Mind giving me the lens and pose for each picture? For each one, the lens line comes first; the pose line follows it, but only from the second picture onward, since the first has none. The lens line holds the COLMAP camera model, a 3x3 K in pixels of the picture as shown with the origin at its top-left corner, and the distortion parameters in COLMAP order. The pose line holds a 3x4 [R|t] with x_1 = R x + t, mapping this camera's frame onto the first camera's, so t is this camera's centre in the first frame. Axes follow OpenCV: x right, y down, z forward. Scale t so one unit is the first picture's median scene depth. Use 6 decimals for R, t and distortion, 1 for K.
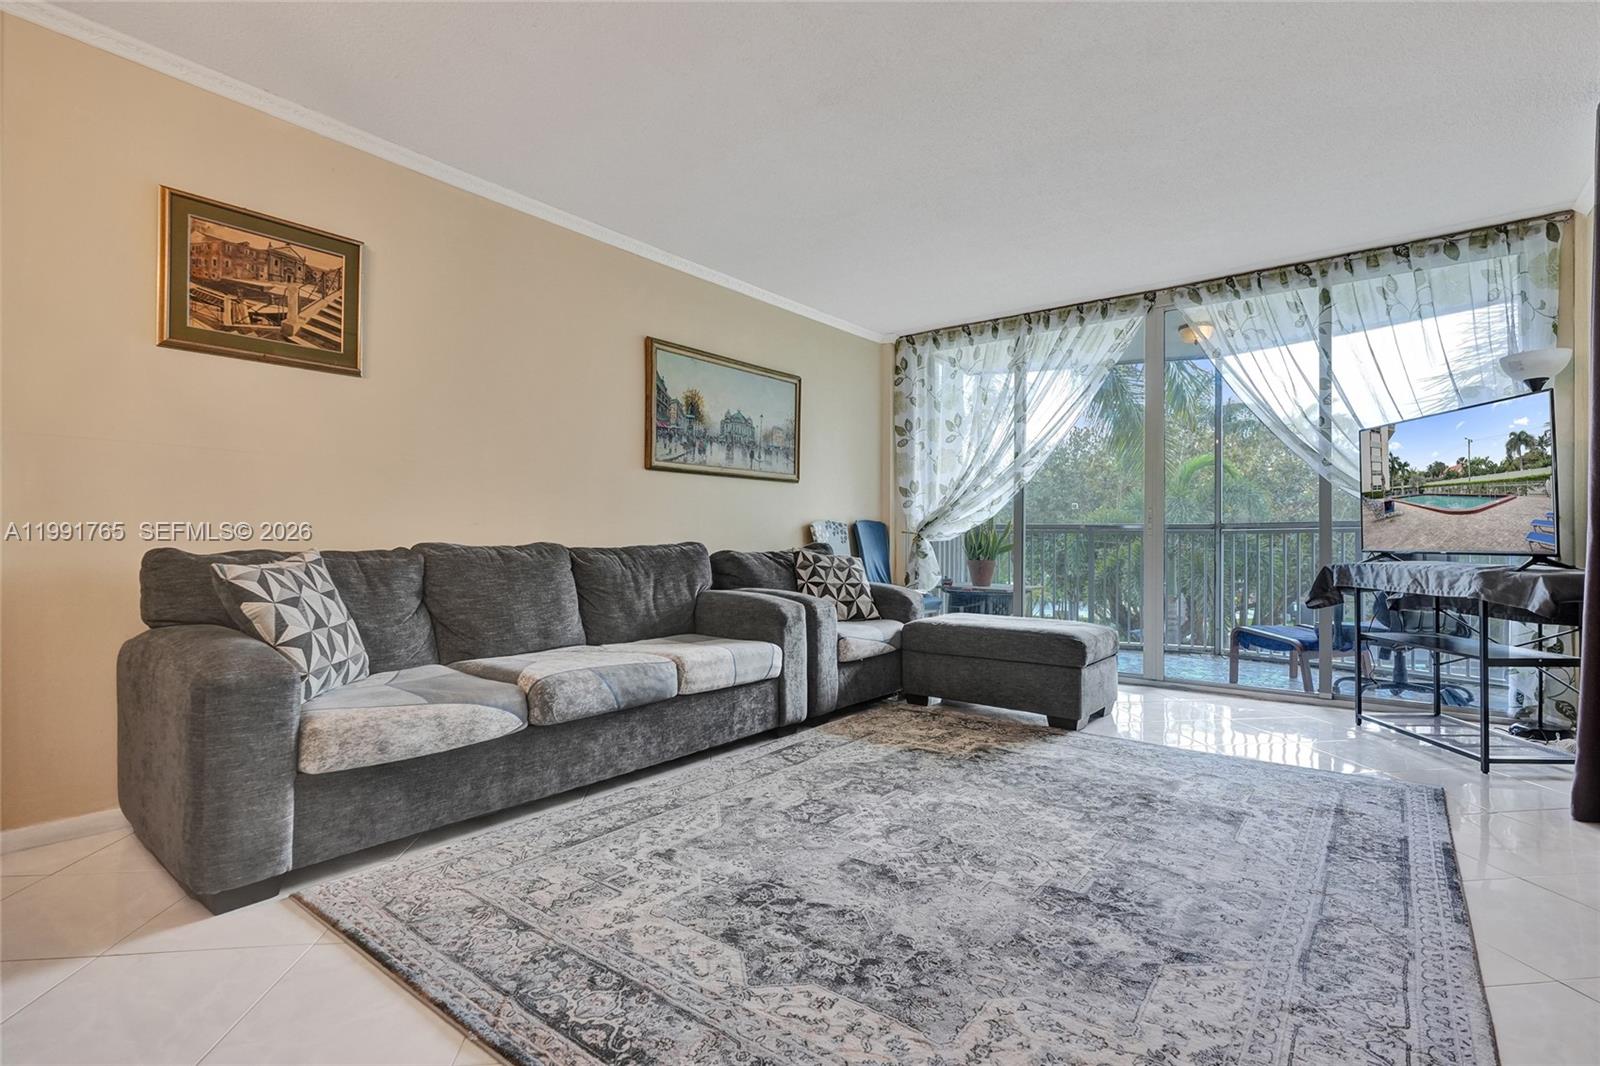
lens RADIAL K [[757.1, 0, 799.6], [0, 757.1, 537.4], [0, 0, 1]] dist [-0.001260, -0.000127]
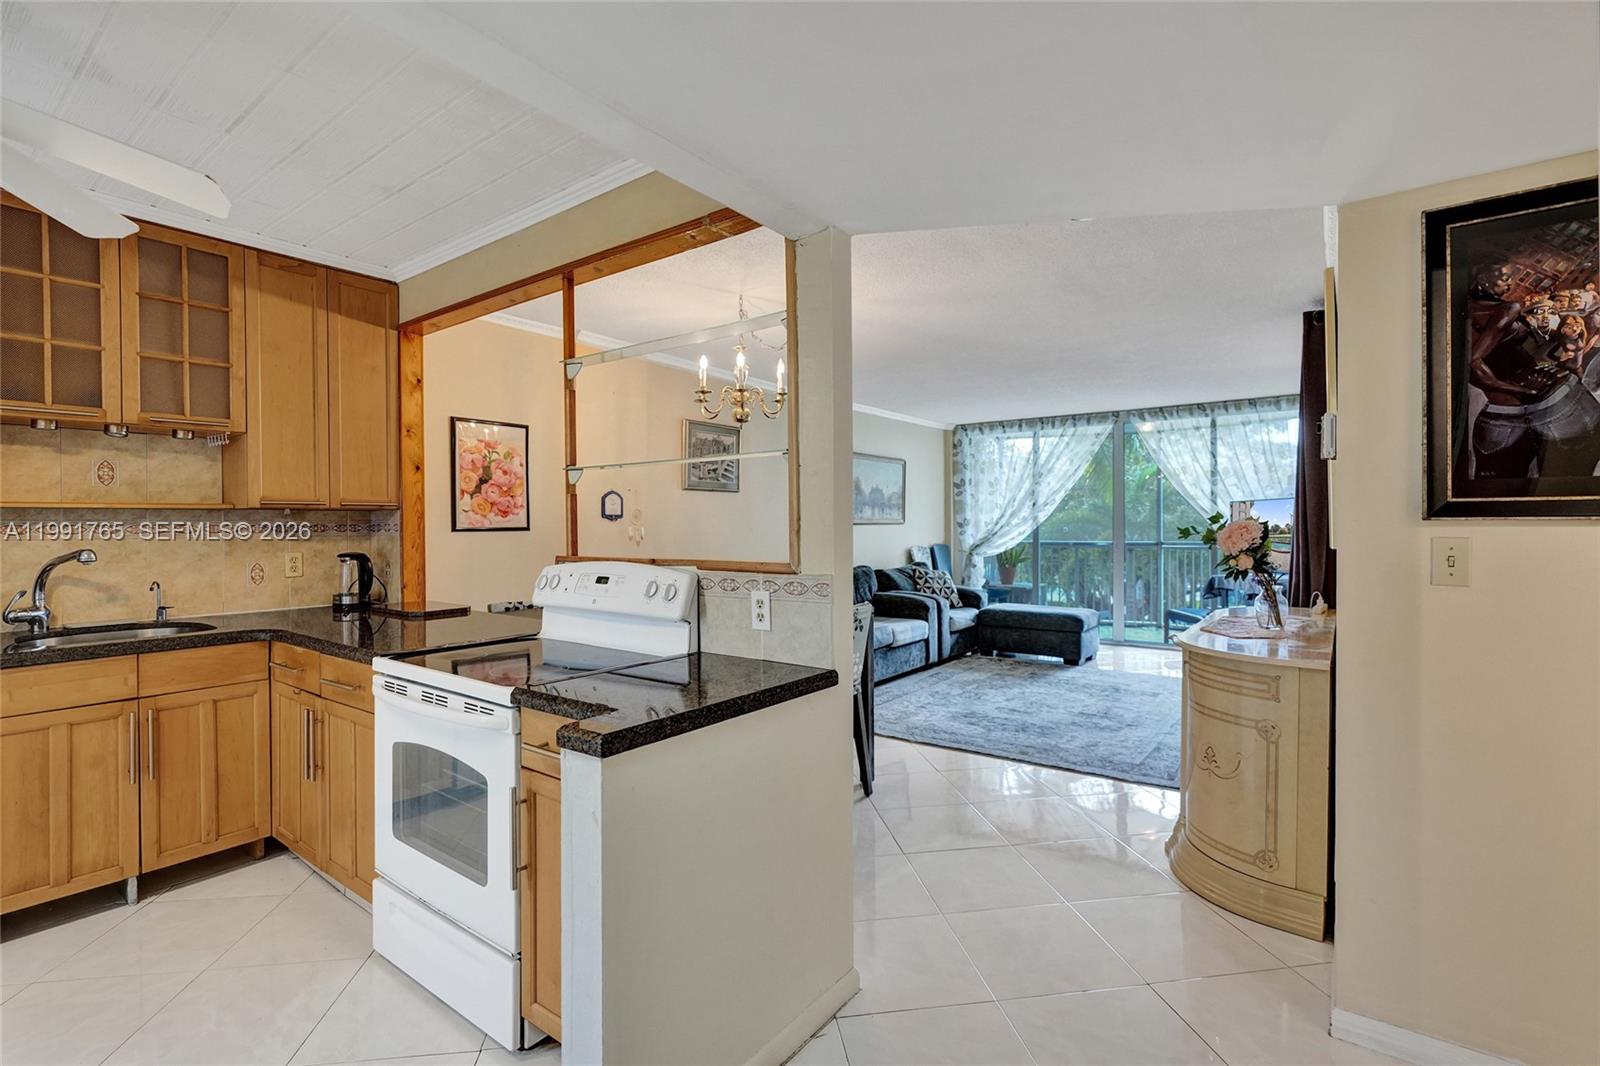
lens RADIAL K [[732.8, 0, 799.2], [0, 732.8, 530.2], [0, 0, 1]] dist [-0.003282, 0.000459]
pose [[0.999530, -0.007056, 0.029838, -0.376681], [0.006880, 0.999958, 0.005985, -0.096386], [-0.029879, -0.005777, 0.999537, -0.787025]]
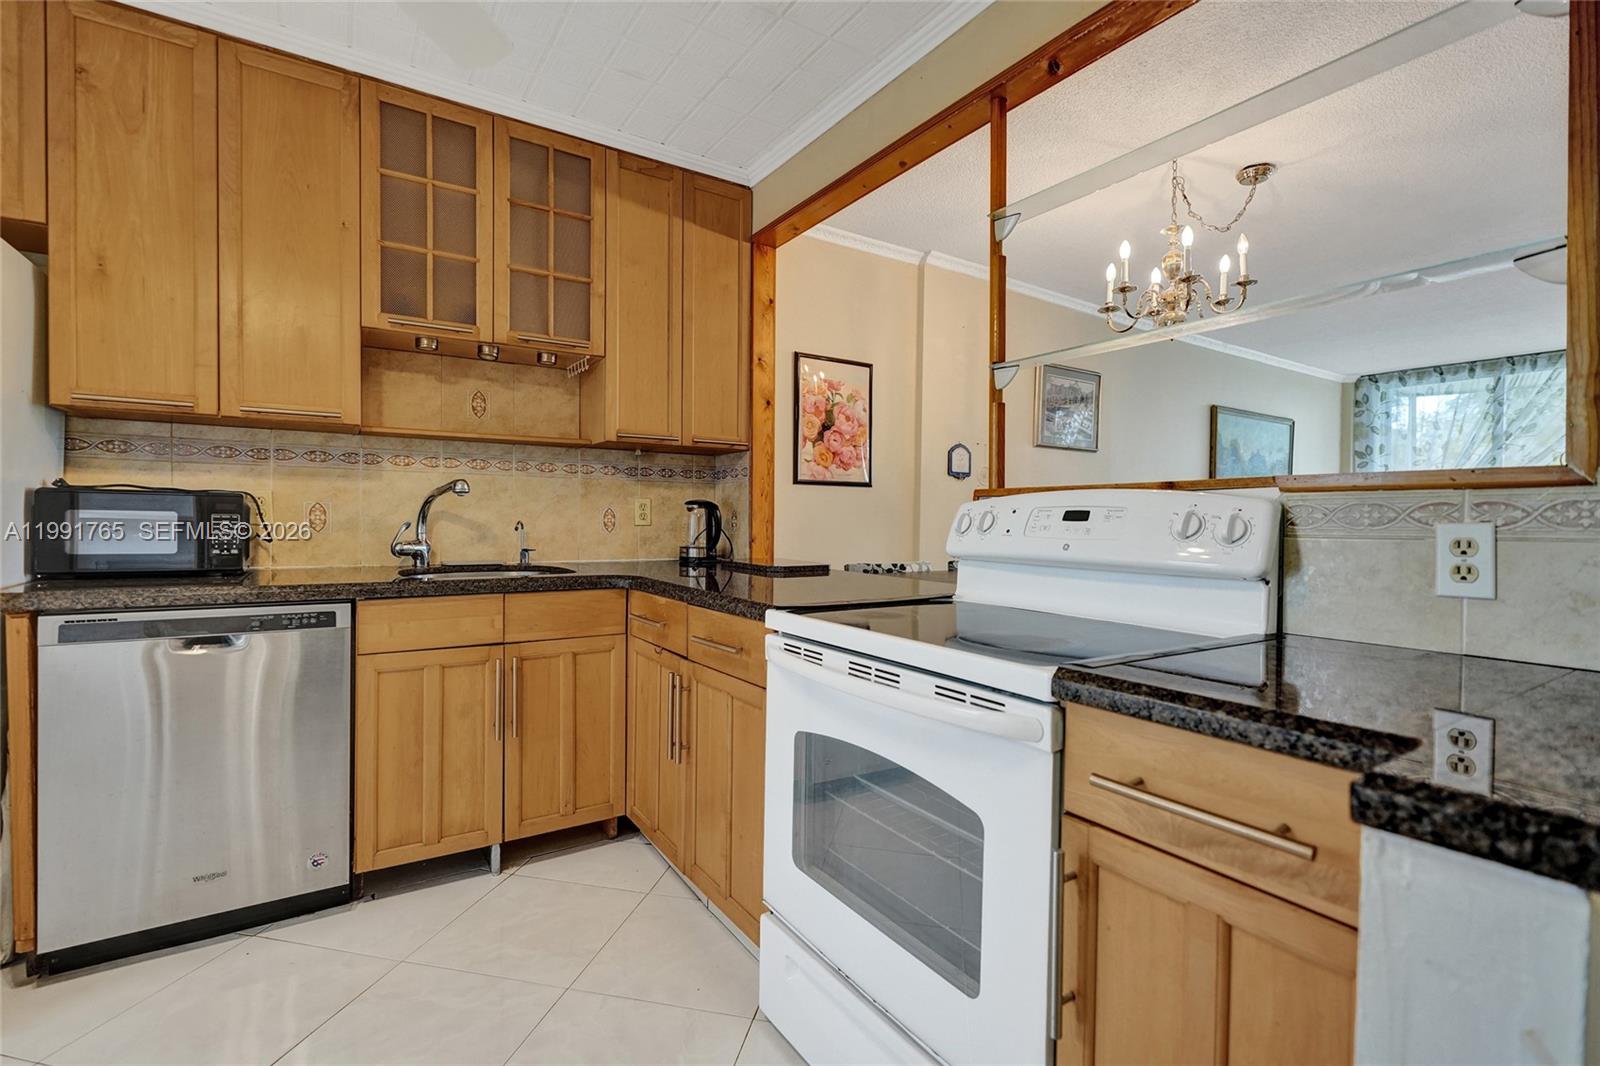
lens RADIAL K [[727.1, 0, 800.0], [0, 727.1, 533.0], [0, 0, 1]] dist [-0.004027, -0.000183]
pose [[0.950095, 0.014807, -0.311608, -0.554085], [-0.009984, 0.999804, 0.017069, -0.044435], [0.311800, -0.013106, 0.950057, -0.582473]]
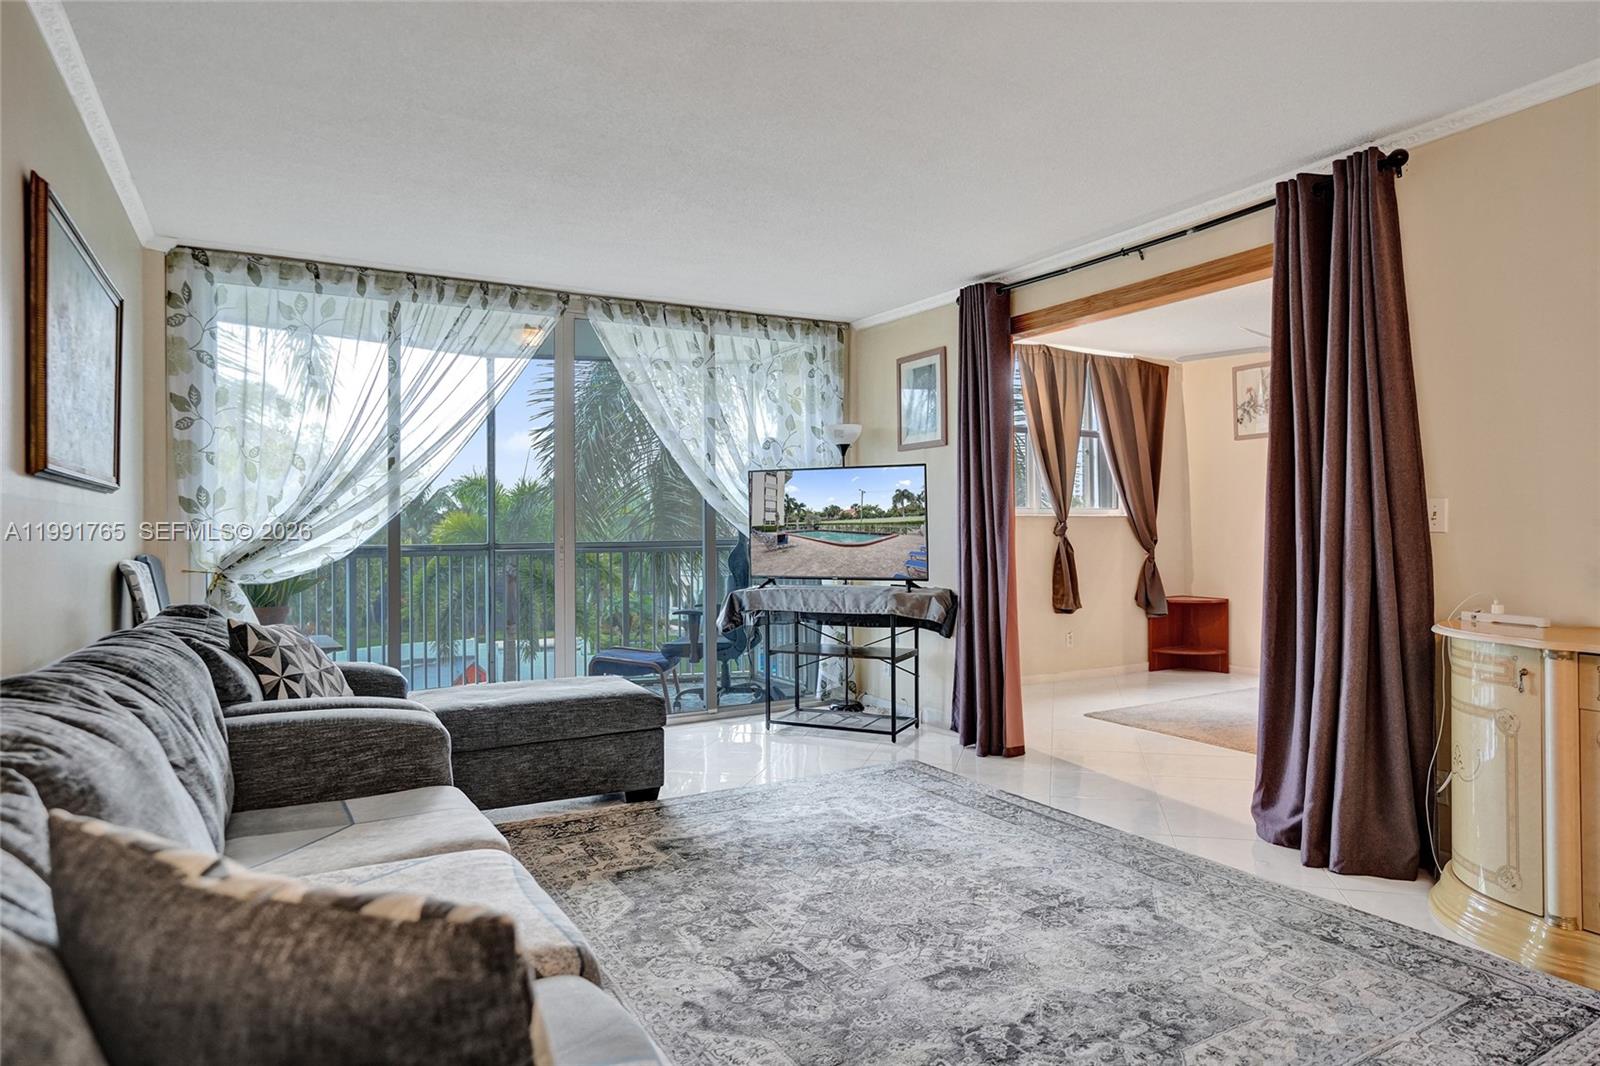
lens RADIAL K [[946.5, 0, 807.4], [0, 946.5, 511.5], [0, 0, 1]] dist [-0.022710, -0.000270]
pose [[0.377534, 0.015093, 0.925873, -0.578844], [0.011050, 0.999723, -0.020802, -0.053144], [-0.925930, 0.018084, 0.377263, 0.413441]]
